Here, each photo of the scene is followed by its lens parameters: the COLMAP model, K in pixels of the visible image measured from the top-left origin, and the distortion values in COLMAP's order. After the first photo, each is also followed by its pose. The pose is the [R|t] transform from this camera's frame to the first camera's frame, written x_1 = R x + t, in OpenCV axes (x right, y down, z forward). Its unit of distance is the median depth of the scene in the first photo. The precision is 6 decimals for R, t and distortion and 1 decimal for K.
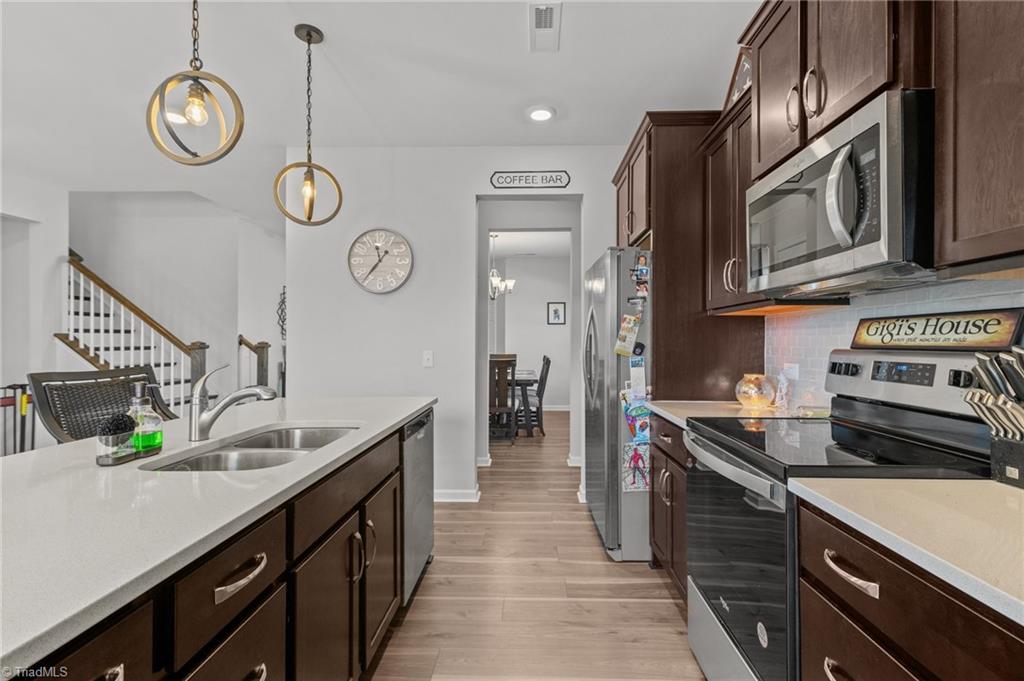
lens RADIAL K [[474.9, 0, 516.7], [0, 474.9, 339.7], [0, 0, 1]] dist [0.004287, -0.000564]
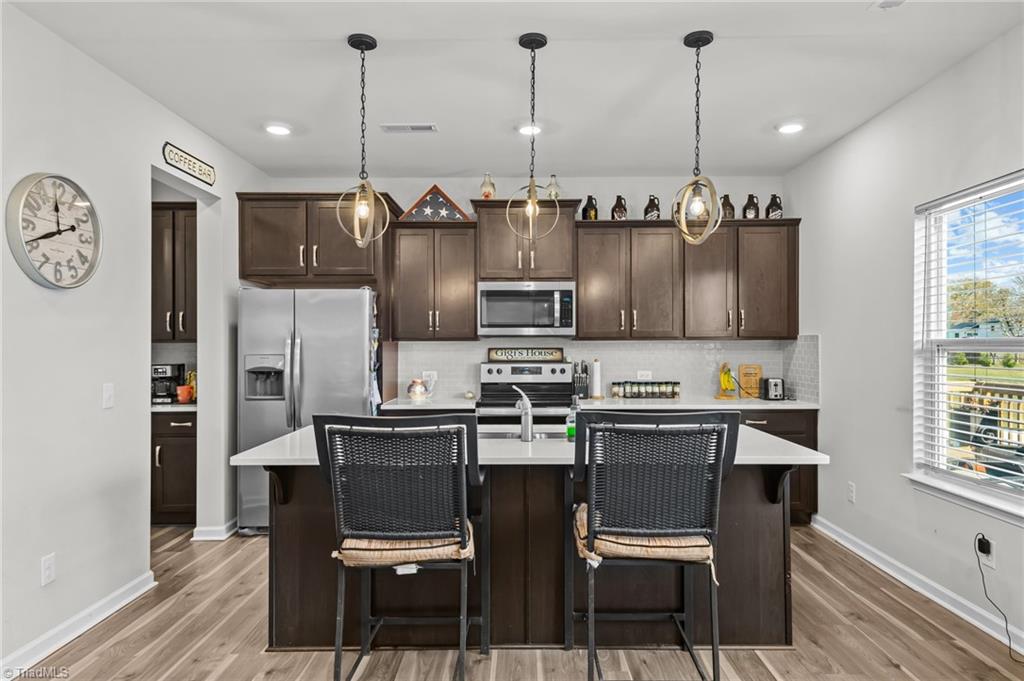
lens RADIAL K [[624.0, 0, 519.4], [0, 624.0, 341.9], [0, 0, 1]] dist [0.017342, -0.004289]
pose [[-0.026626, 0.003836, 0.999638, -1.486337], [-0.001546, 0.999991, -0.003878, -0.042316], [-0.999644, -0.001648, -0.026620, 0.646282]]
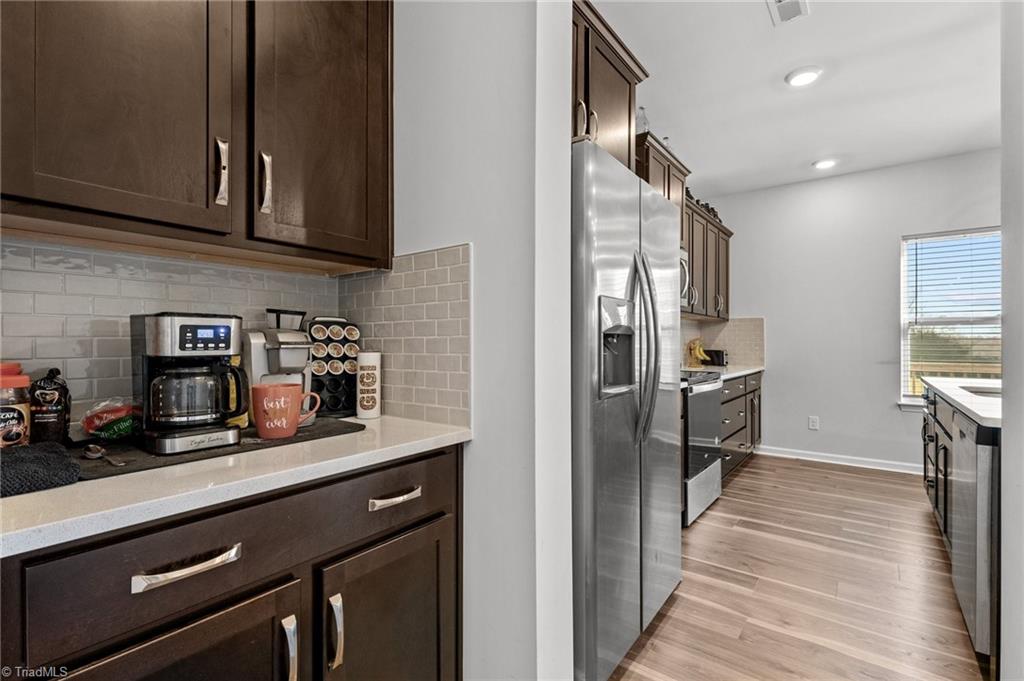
lens RADIAL K [[461.8, 0, 516.0], [0, 461.8, 337.4], [0, 0, 1]] dist [0.007997, -0.003031]
pose [[-0.810010, 0.007482, 0.586368, -0.047248], [-0.003579, 0.999837, -0.017702, 0.043753], [-0.586405, -0.016438, -0.809851, 1.824665]]
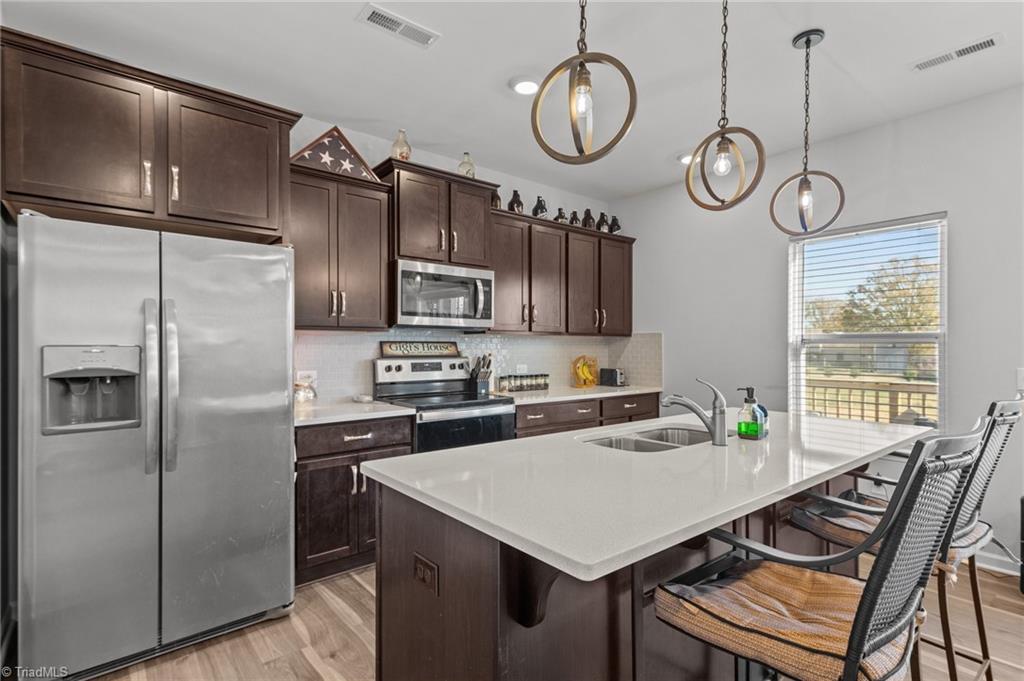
lens RADIAL K [[499.9, 0, 519.2], [0, 499.9, 348.3], [0, 0, 1]] dist [0.016950, -0.000276]
pose [[-0.662798, -0.002700, 0.748794, -0.746663], [-0.003965, 0.999992, 0.000096, -0.012915], [-0.748788, -0.002905, -0.662803, 1.300068]]
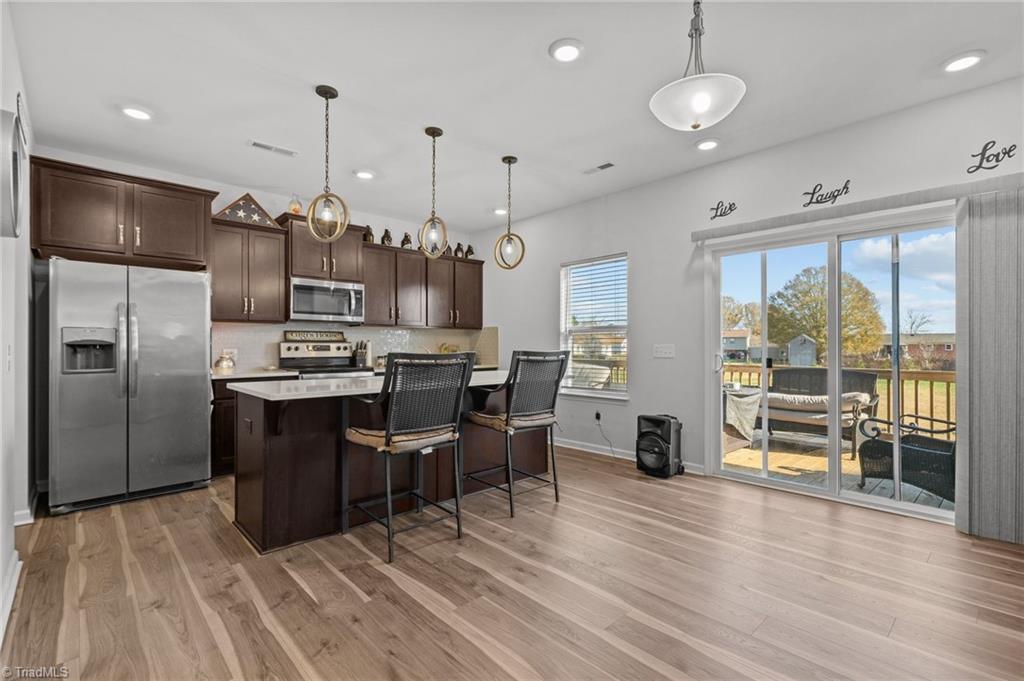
lens RADIAL K [[461.8, 0, 521.7], [0, 461.8, 346.2], [0, 0, 1]] dist [0.007997, -0.003031]
pose [[-0.711115, 0.001753, 0.703074, -1.491464], [-0.001258, 0.999992, -0.003766, 0.037962], [-0.703075, -0.003563, -0.711107, 1.345788]]
